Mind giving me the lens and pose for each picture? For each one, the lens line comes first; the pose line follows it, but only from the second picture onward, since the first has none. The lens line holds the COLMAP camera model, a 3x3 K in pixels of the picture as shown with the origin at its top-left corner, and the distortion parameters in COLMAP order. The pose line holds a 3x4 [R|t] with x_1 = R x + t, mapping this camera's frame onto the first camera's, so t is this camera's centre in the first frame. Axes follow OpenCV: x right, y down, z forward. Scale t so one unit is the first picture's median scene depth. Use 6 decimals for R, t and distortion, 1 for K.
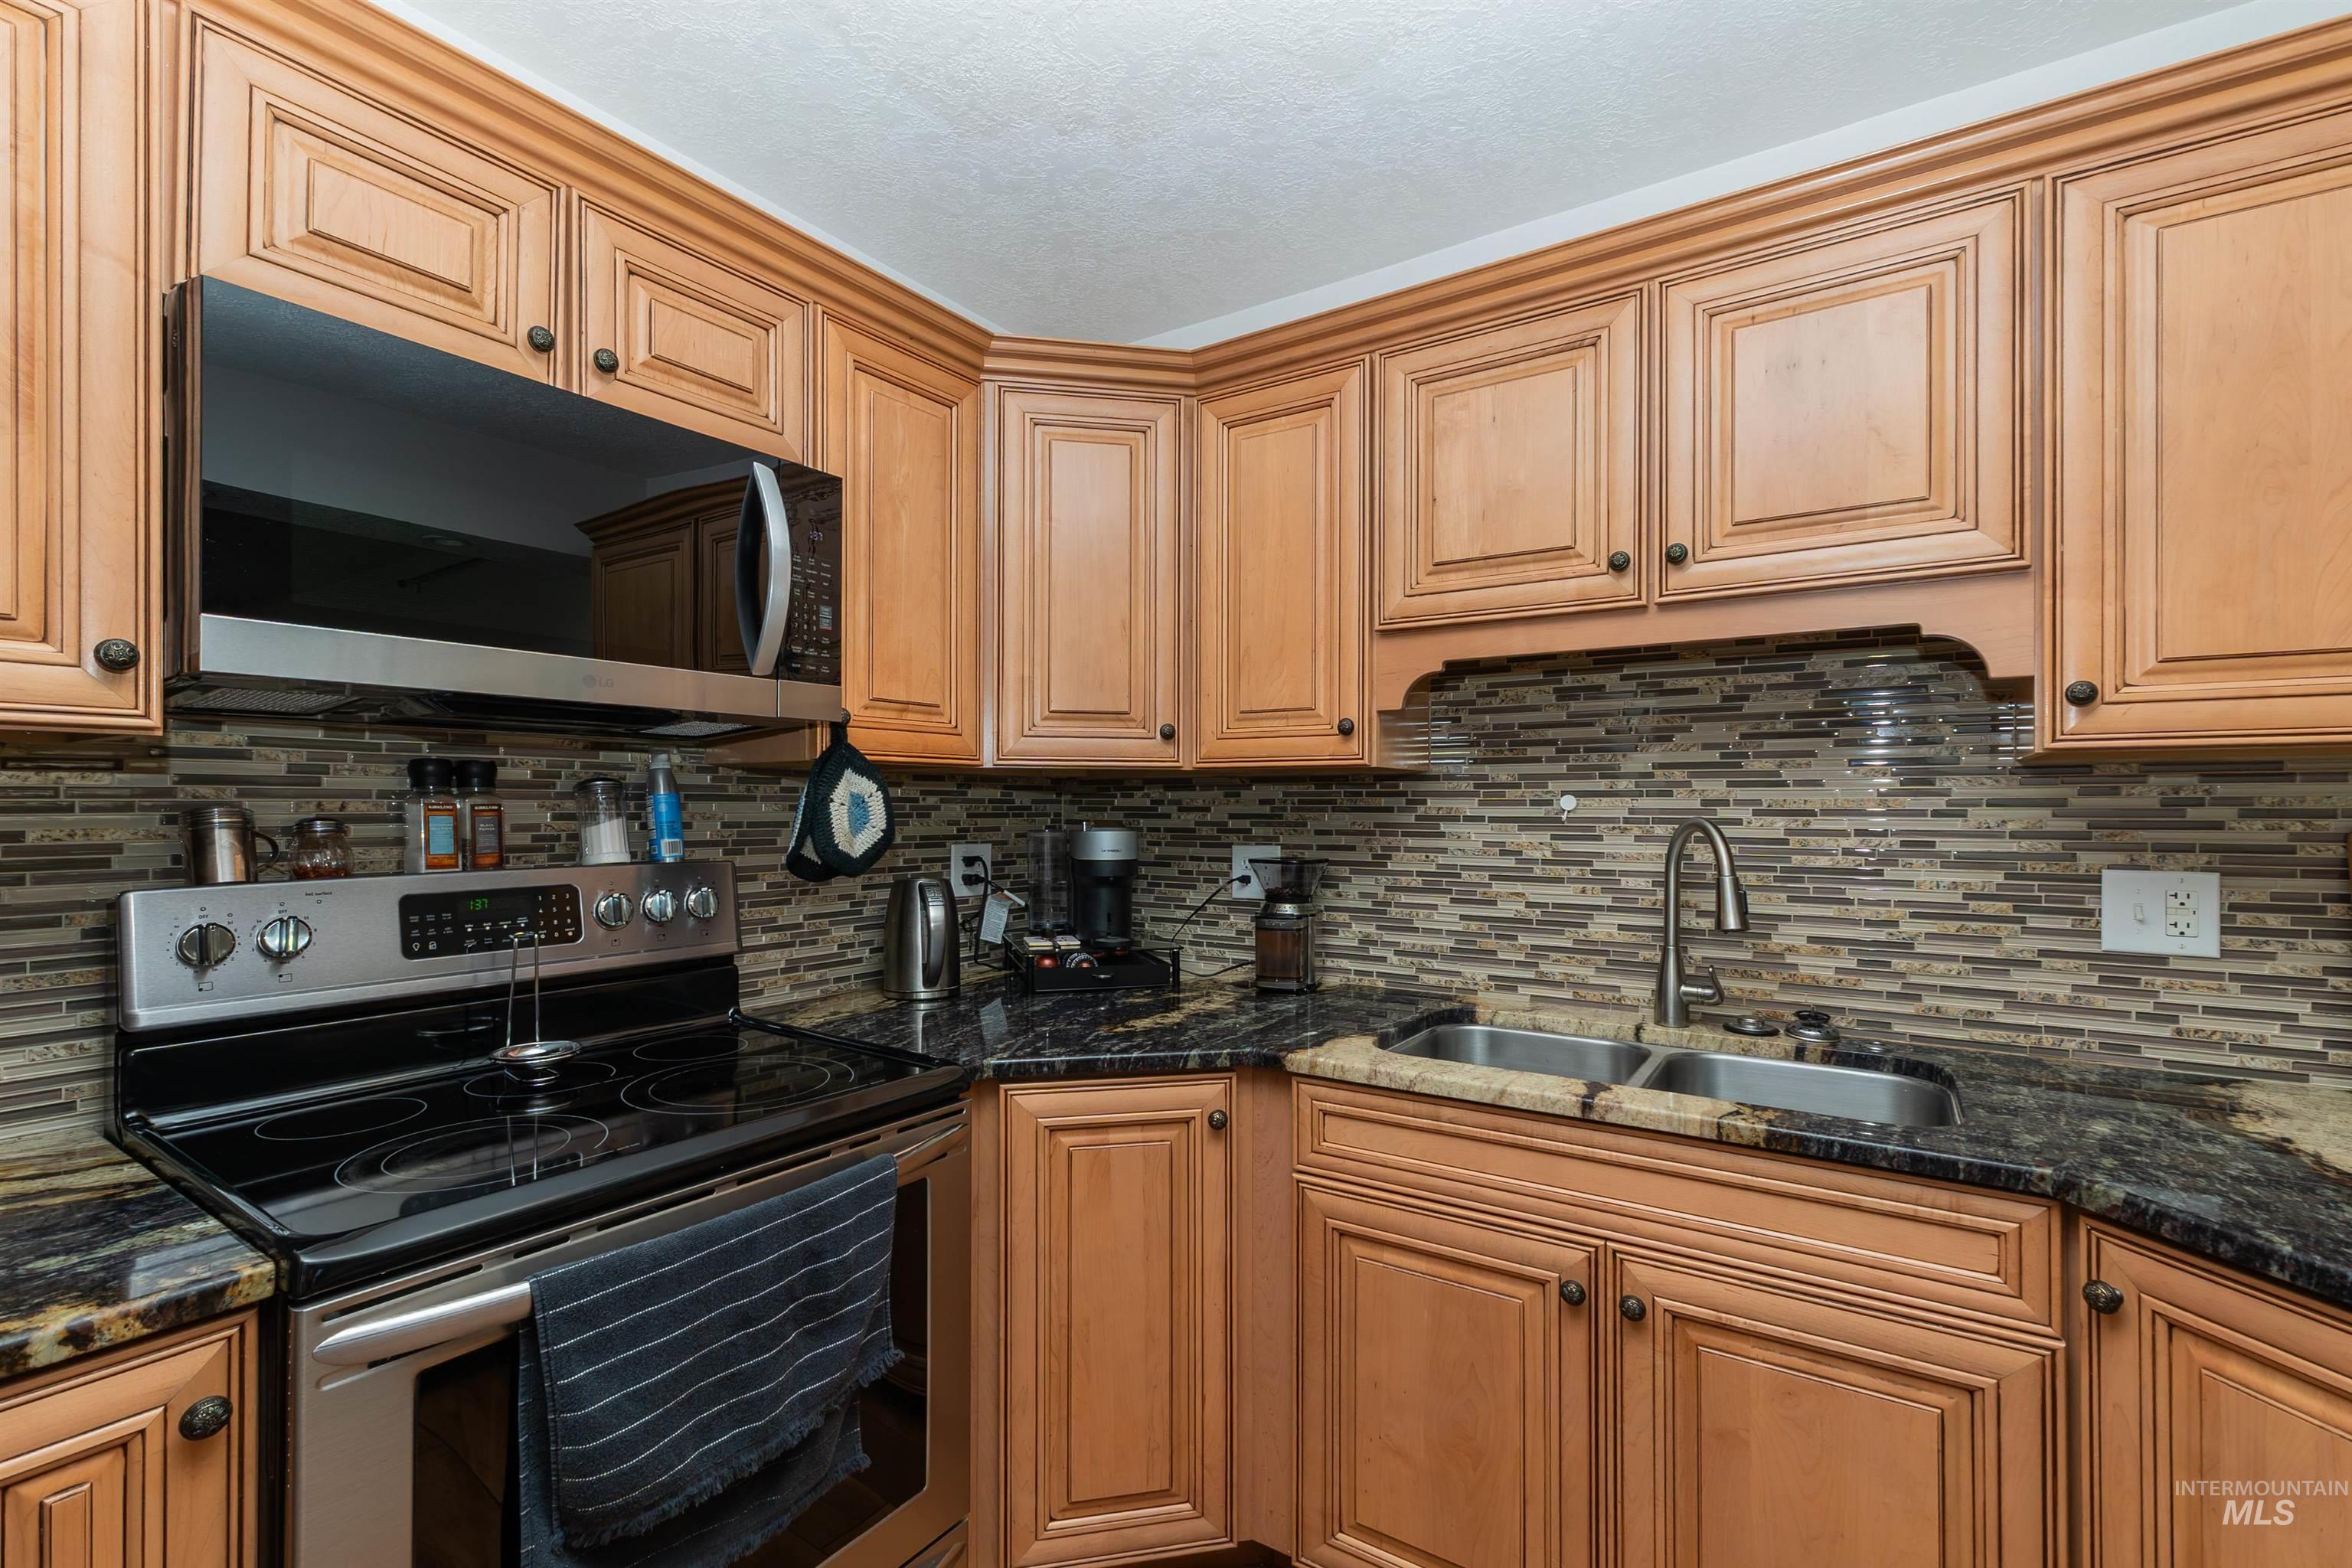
lens RADIAL K [[1006.0, 0, 1180.2], [0, 1006.0, 799.5], [0, 0, 1]] dist [-0.000211, 0.001138]
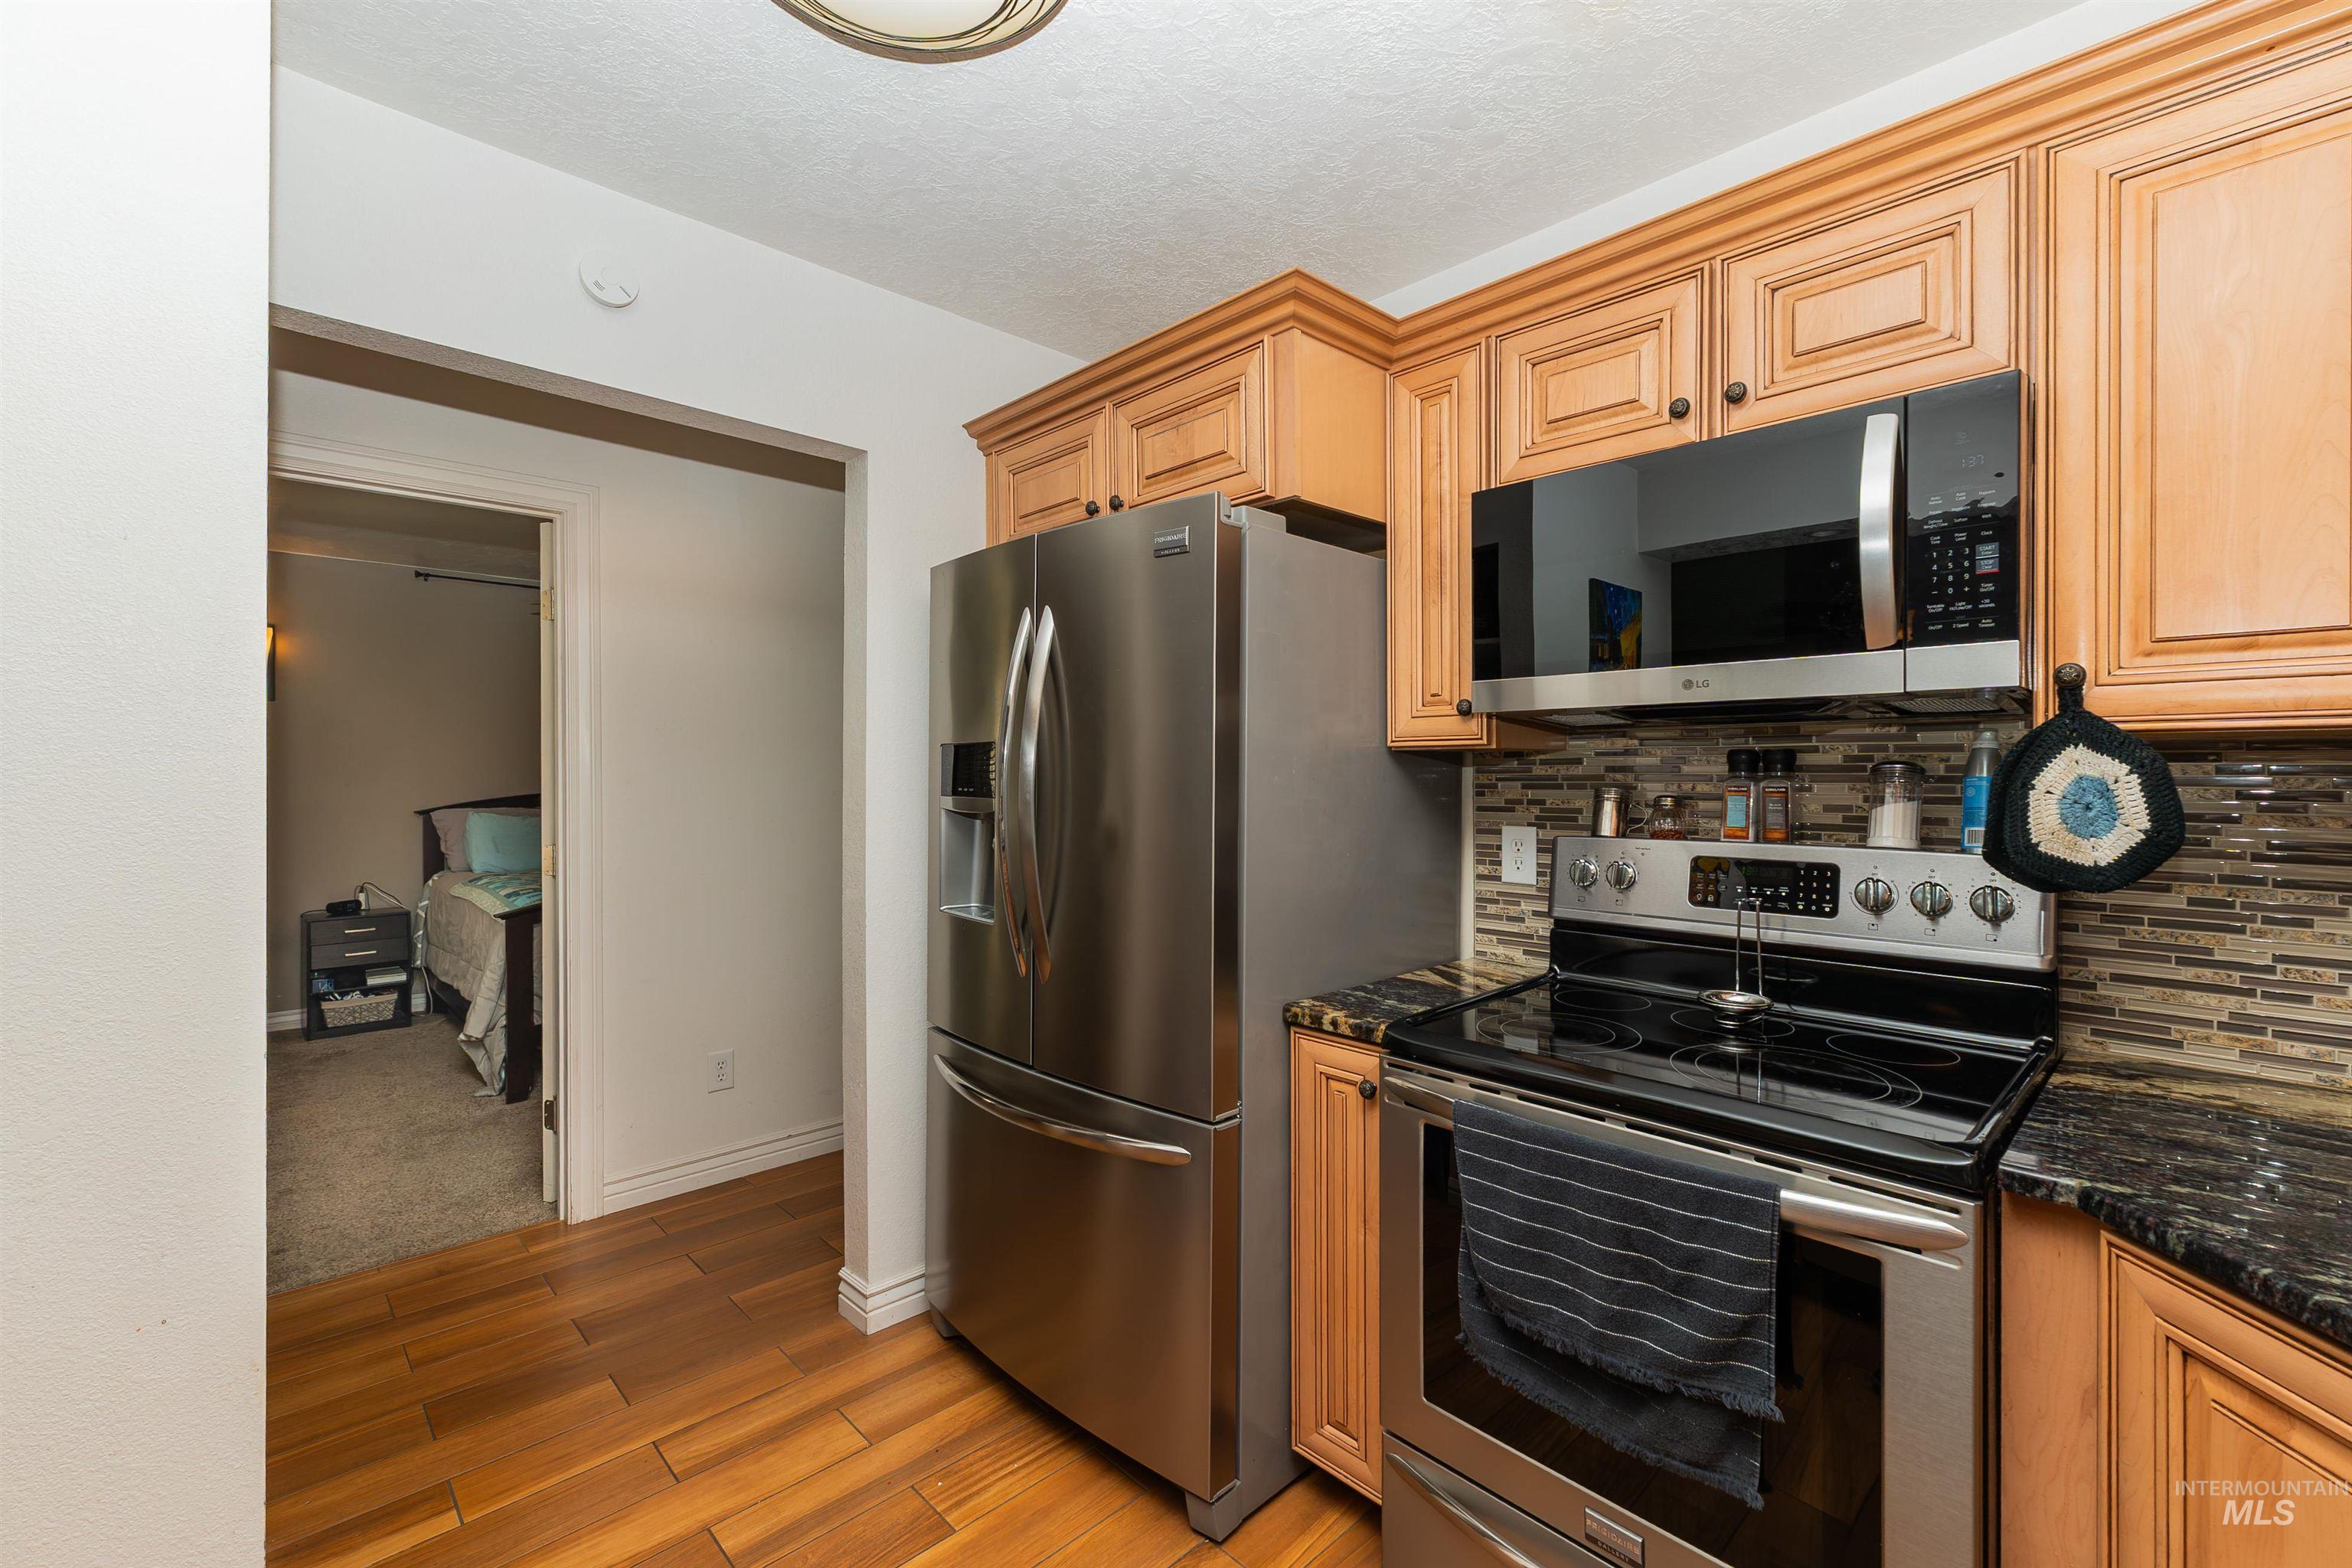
lens RADIAL K [[1006.0, 0, 1177.2], [0, 1006.0, 774.1], [0, 0, 1]] dist [-0.000211, 0.001138]
pose [[-0.212842, 0.001890, -0.977085, 0.602391], [0.006334, 0.999980, 0.000555, -0.015226], [0.977066, -0.006071, -0.212849, 0.578762]]
